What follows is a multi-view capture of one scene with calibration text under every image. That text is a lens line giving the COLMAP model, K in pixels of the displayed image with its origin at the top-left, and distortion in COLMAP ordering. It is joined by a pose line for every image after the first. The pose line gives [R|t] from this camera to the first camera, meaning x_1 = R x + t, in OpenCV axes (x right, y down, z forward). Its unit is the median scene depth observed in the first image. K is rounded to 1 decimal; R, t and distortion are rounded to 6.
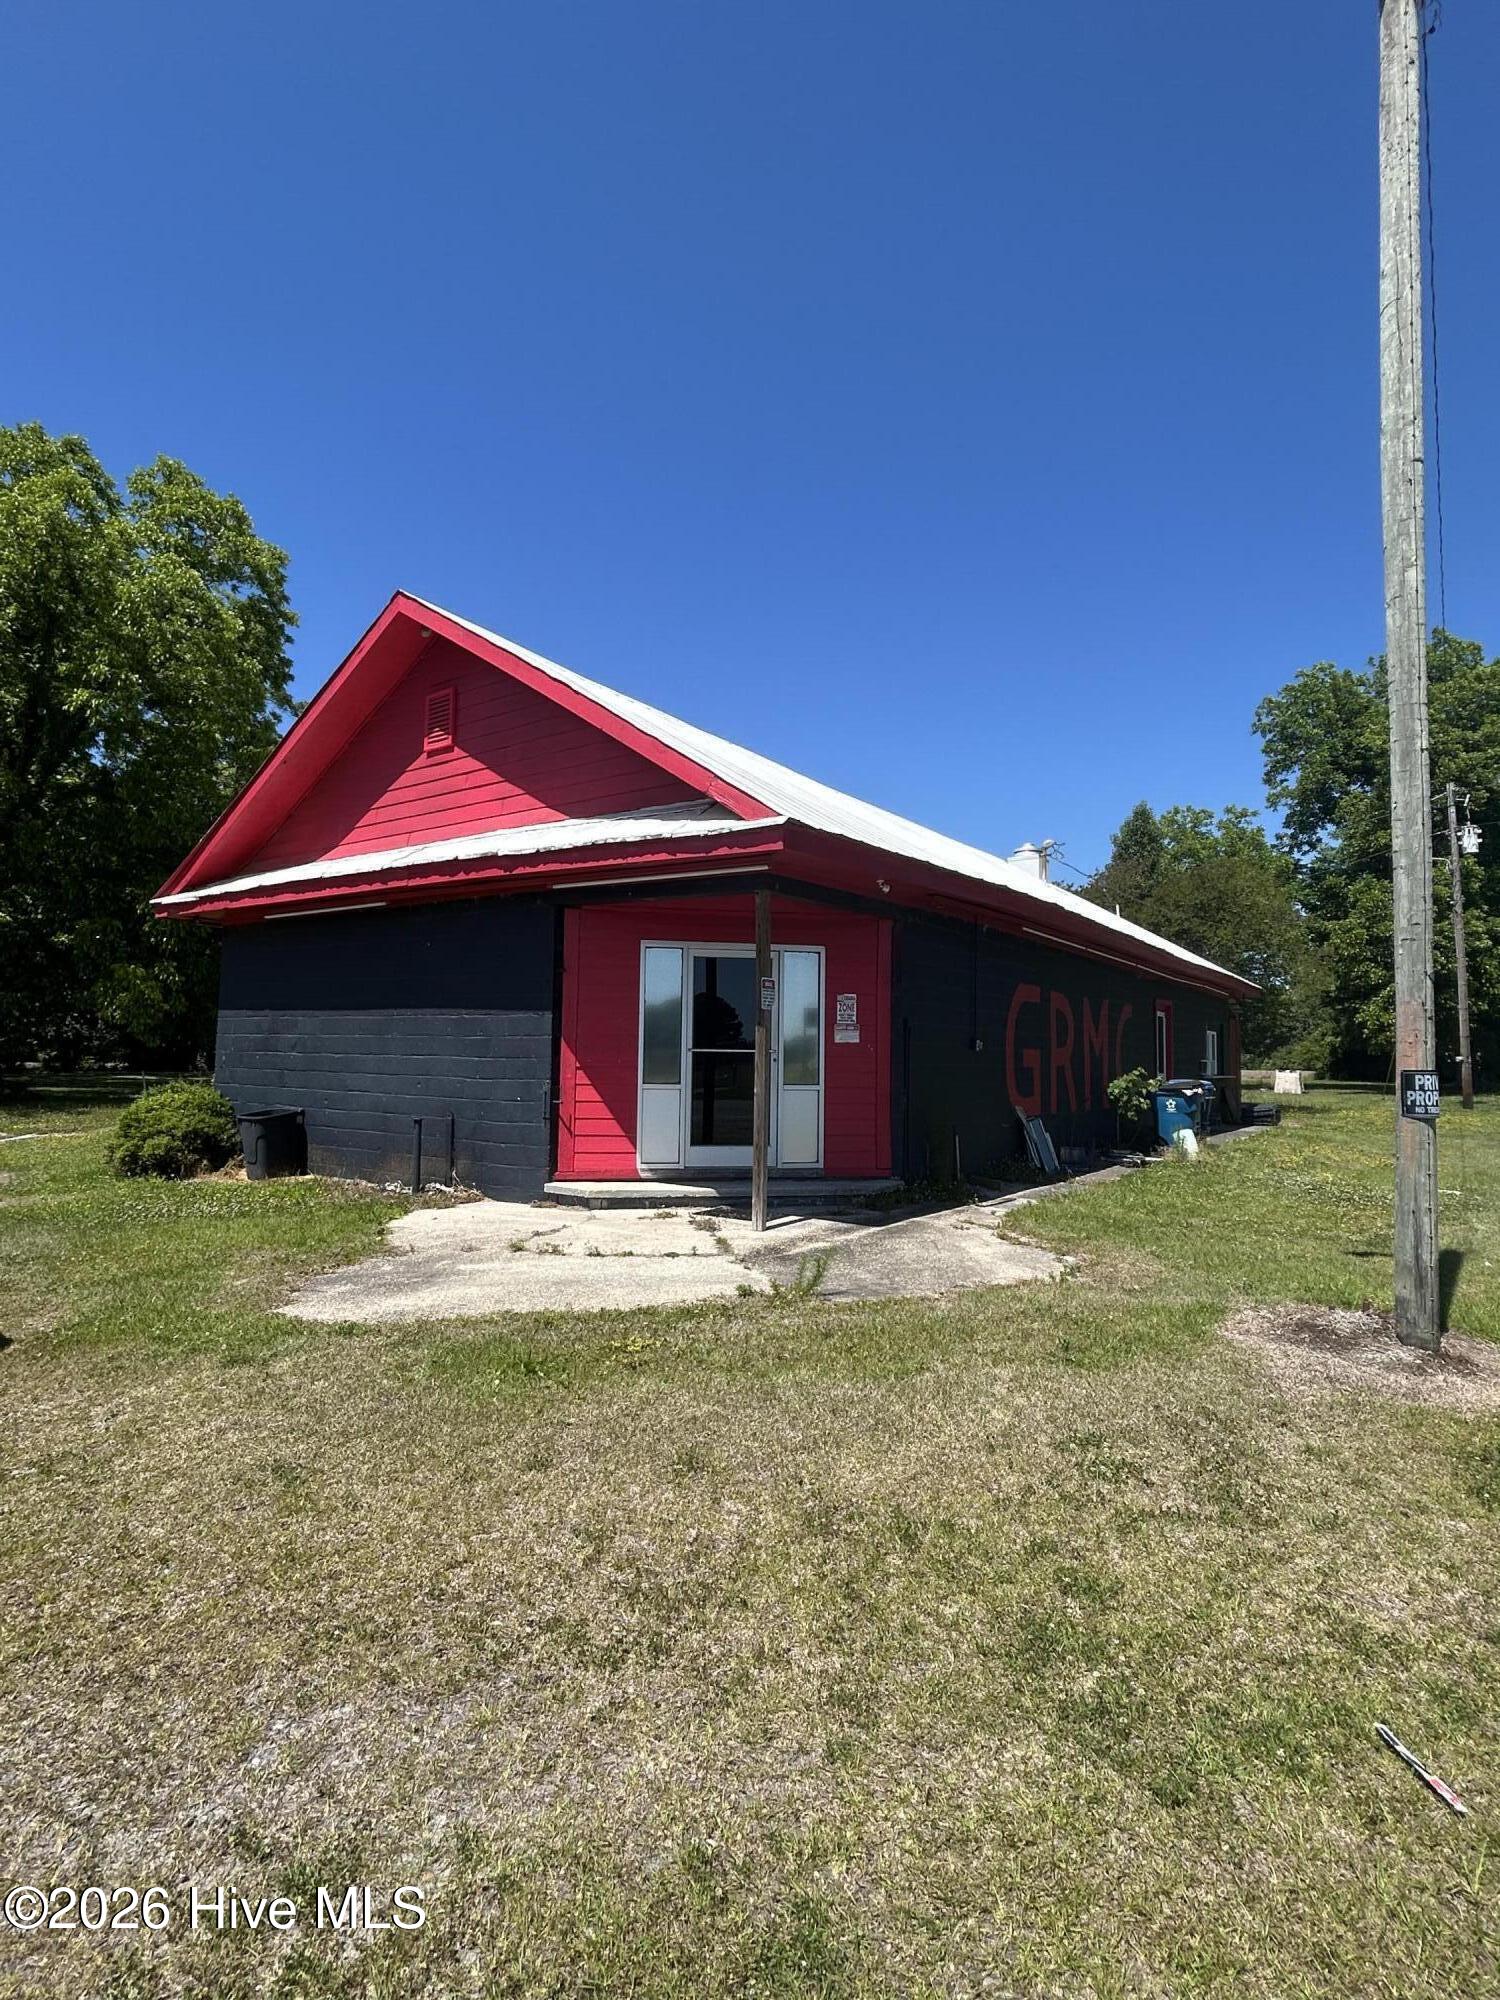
lens RADIAL K [[1003.0, 0, 757.0], [0, 1003.0, 987.6], [0, 0, 1]] dist [0.003870, -0.000062]
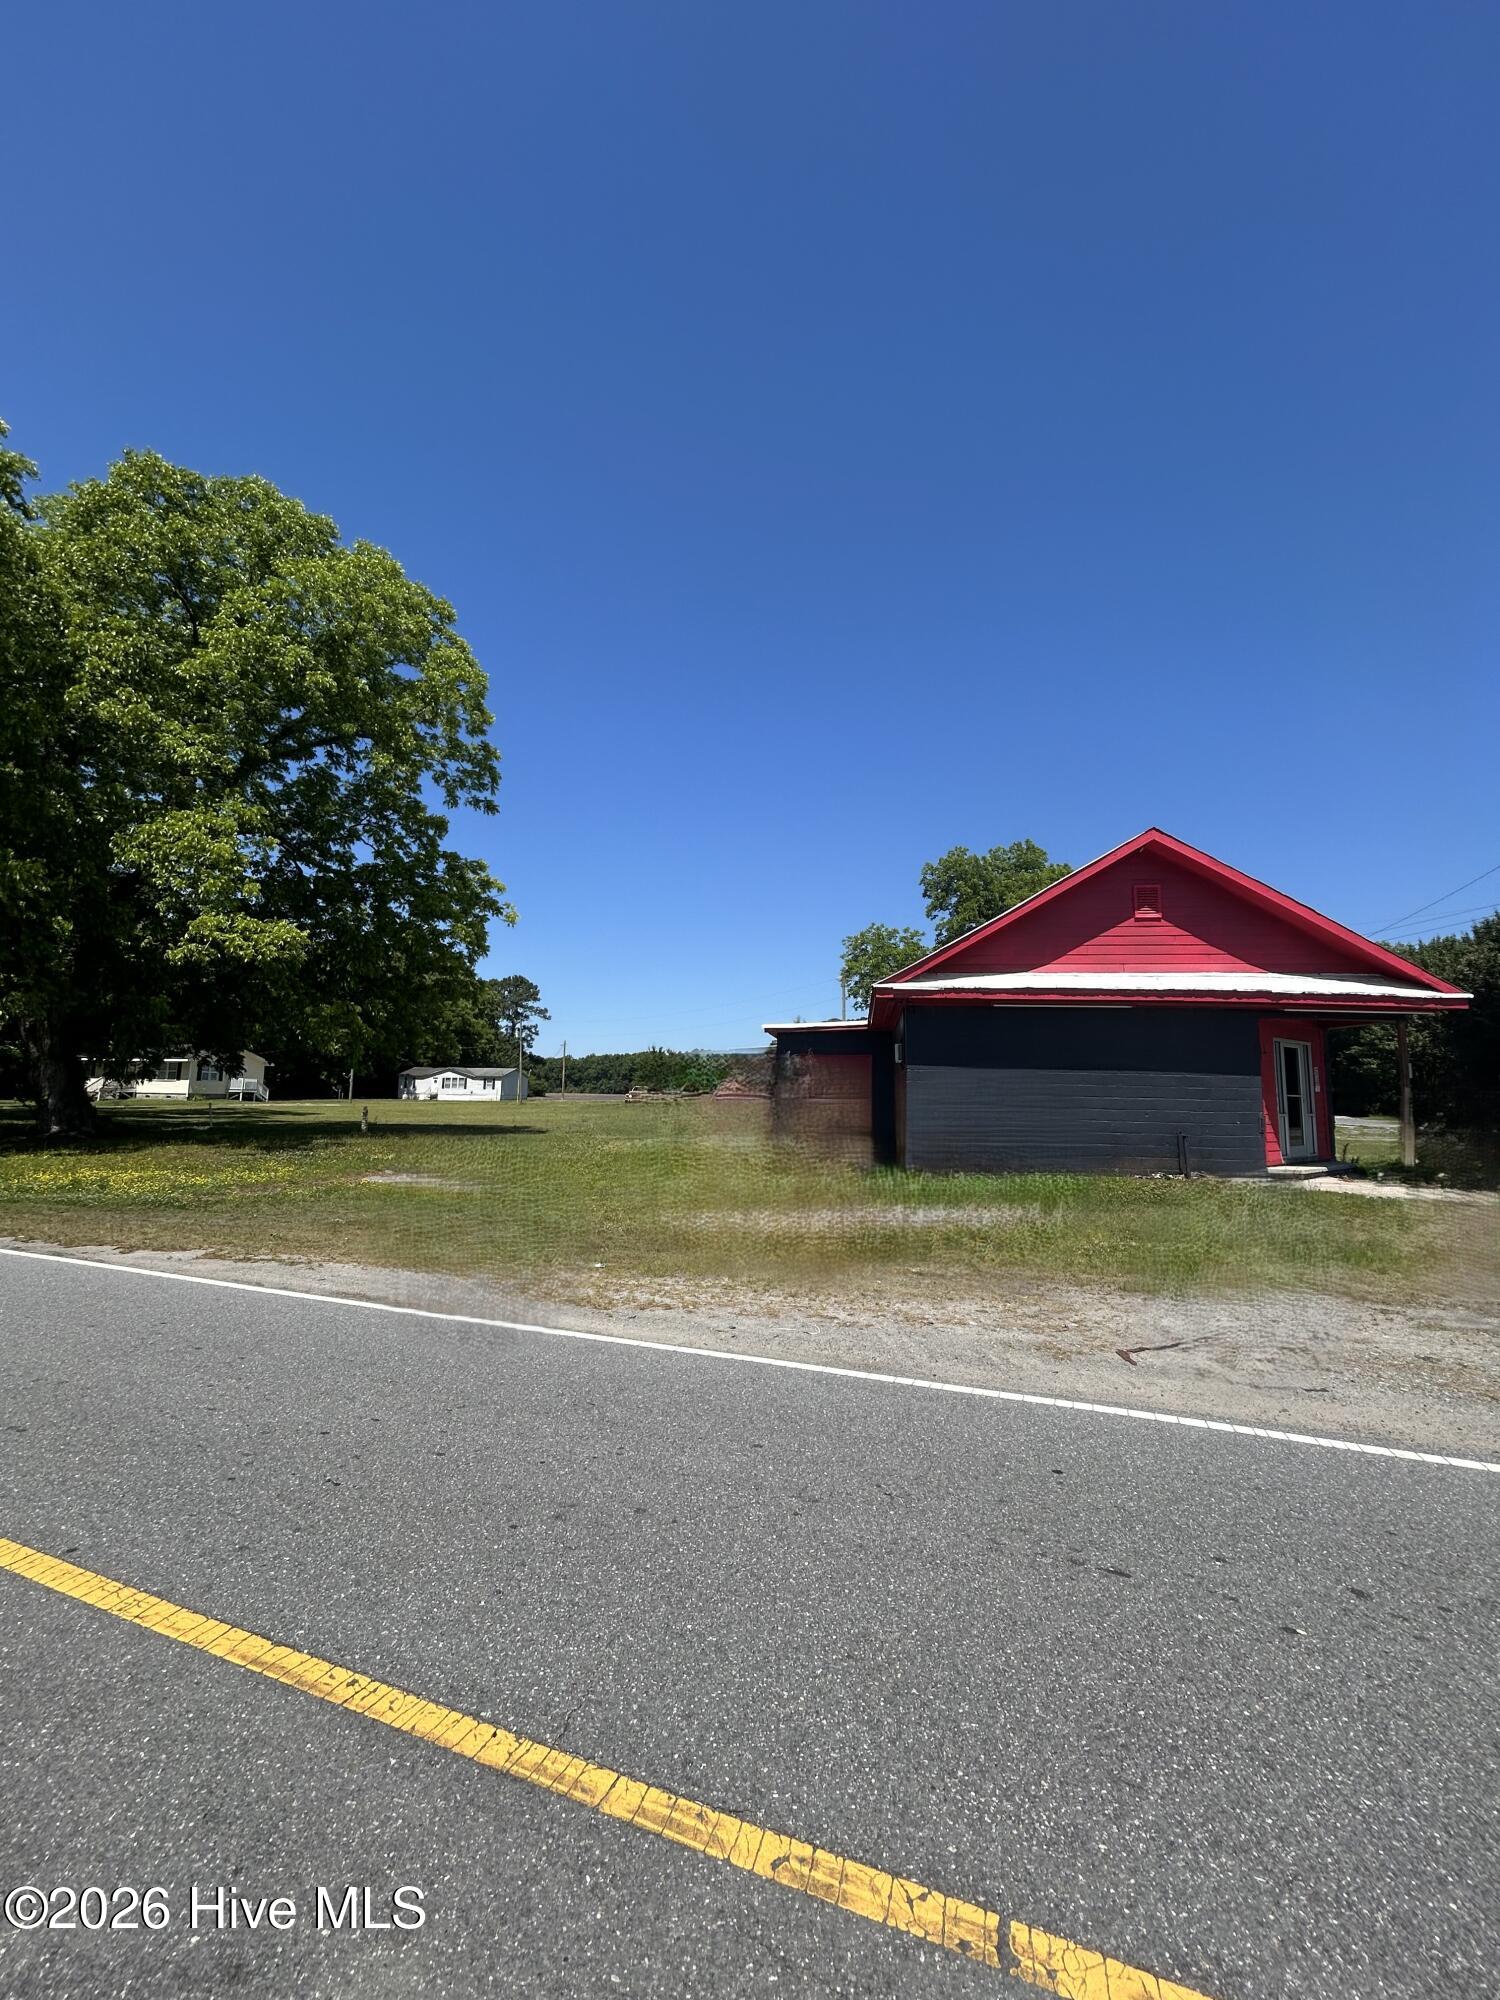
lens RADIAL K [[794.4, 0, 747.4], [0, 794.4, 1004.3], [0, 0, 1]] dist [0.001736, -0.000169]
pose [[0.888802, 0.056123, 0.454843, -1.472868], [-0.041415, 0.998249, -0.042245, -0.004687], [-0.456417, 0.018710, 0.889569, 0.100926]]
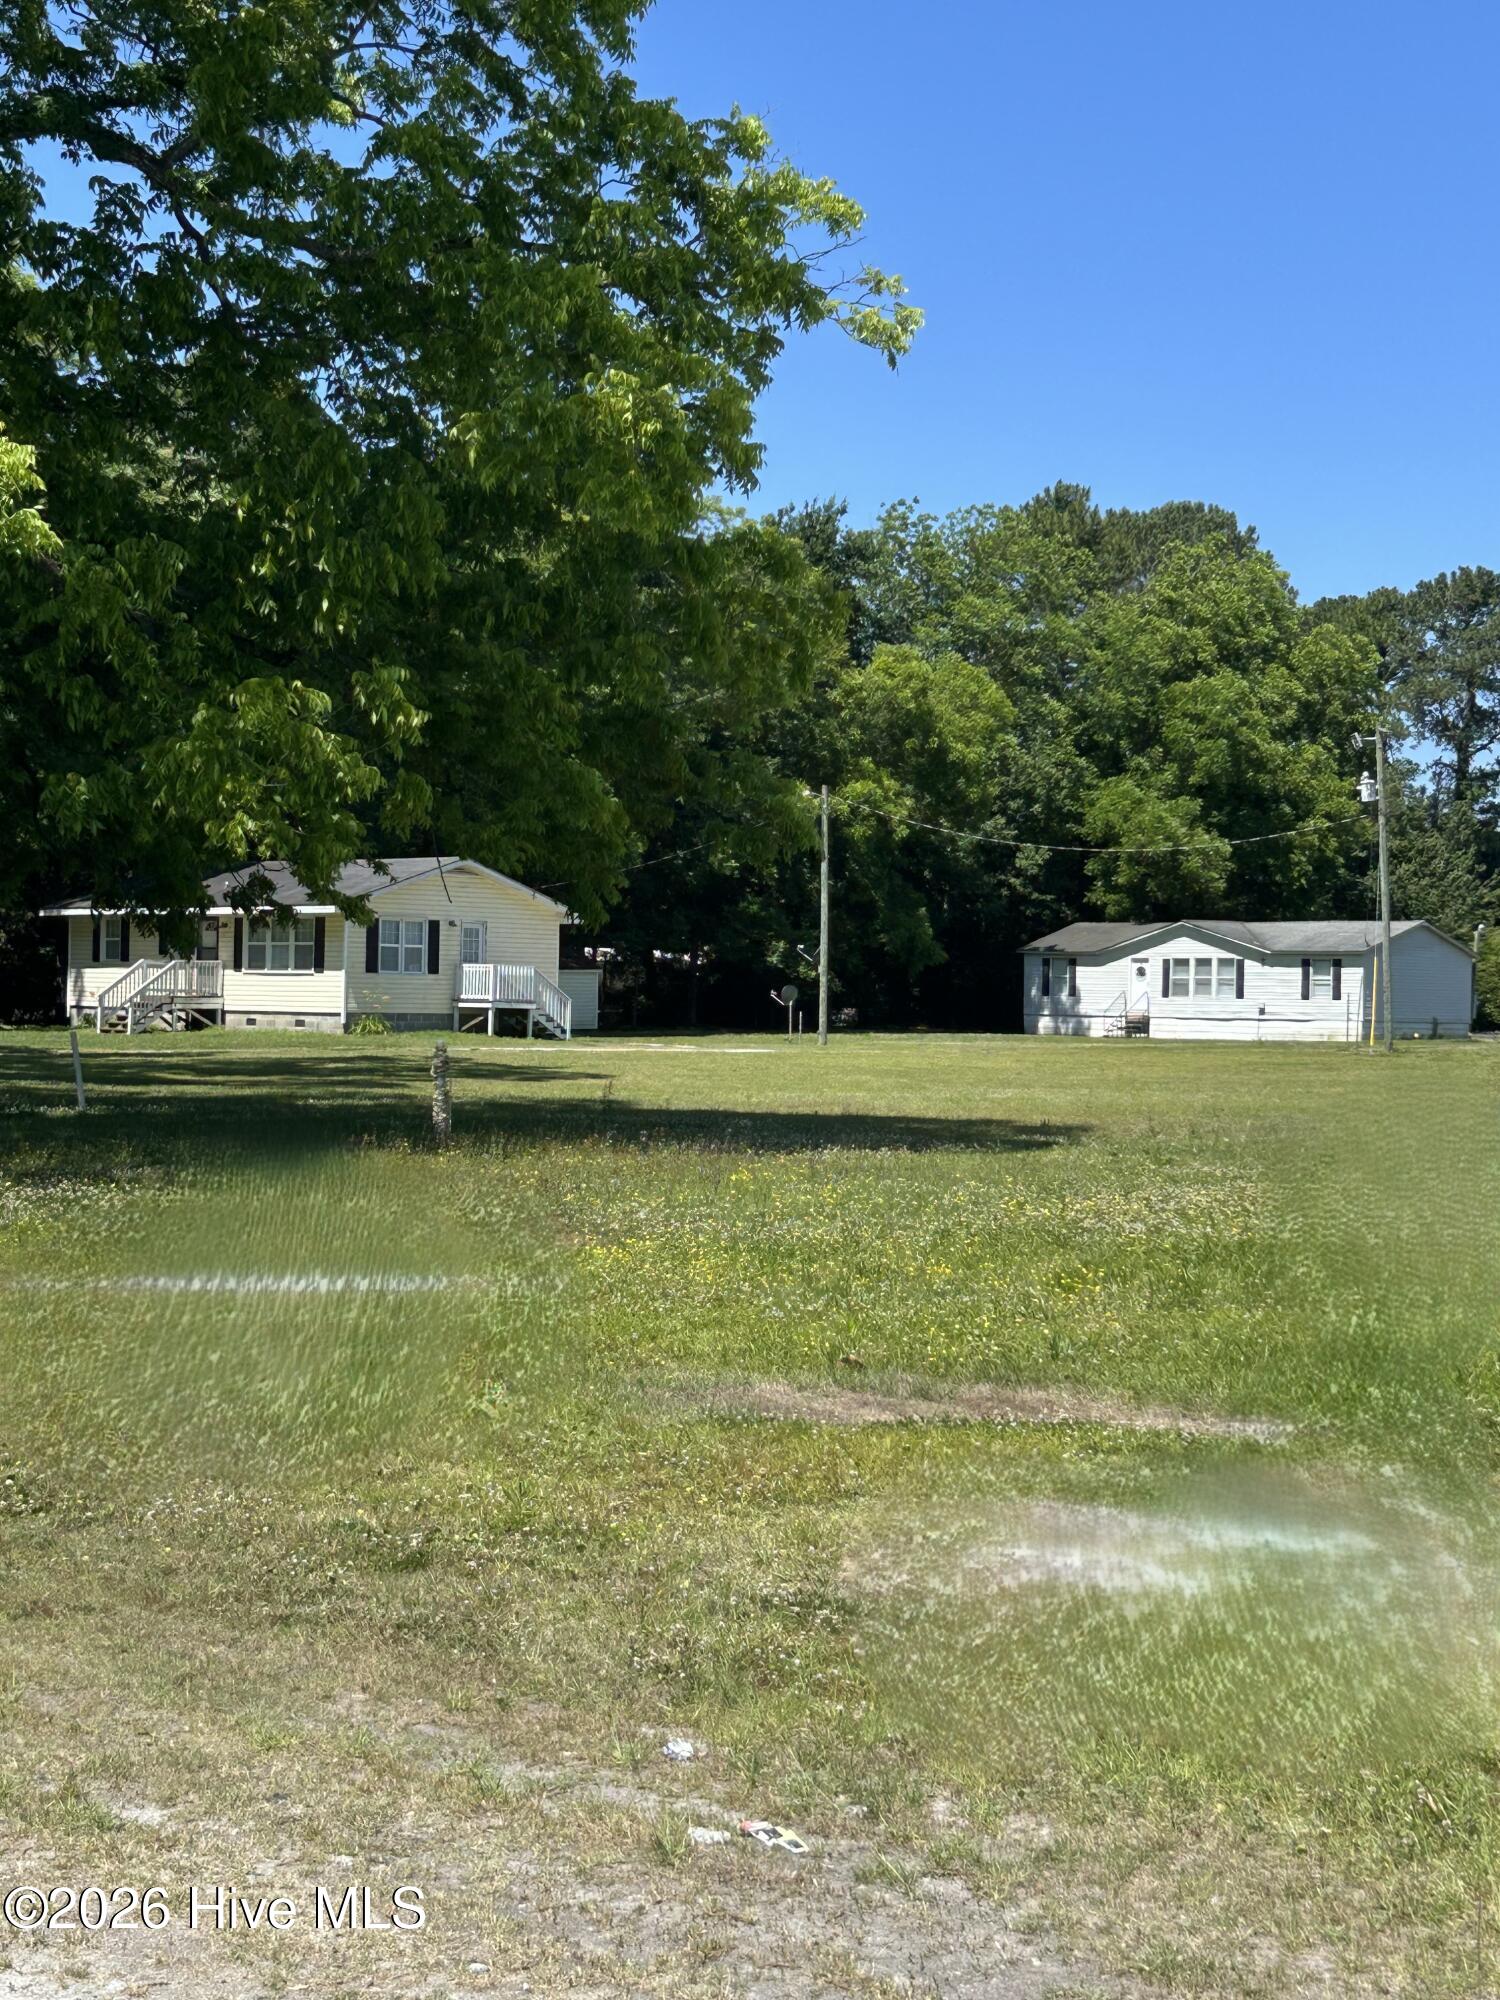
lens RADIAL K [[3003.2, 0, 749.4], [0, 3003.2, 999.2], [0, 0, 1]] dist [0.044694, 0.000000]
pose [[0.997440, 0.005145, -0.071320, -0.959224], [0.000171, 0.997234, 0.074329, 0.012526], [0.071505, -0.074151, 0.994680, 0.164809]]
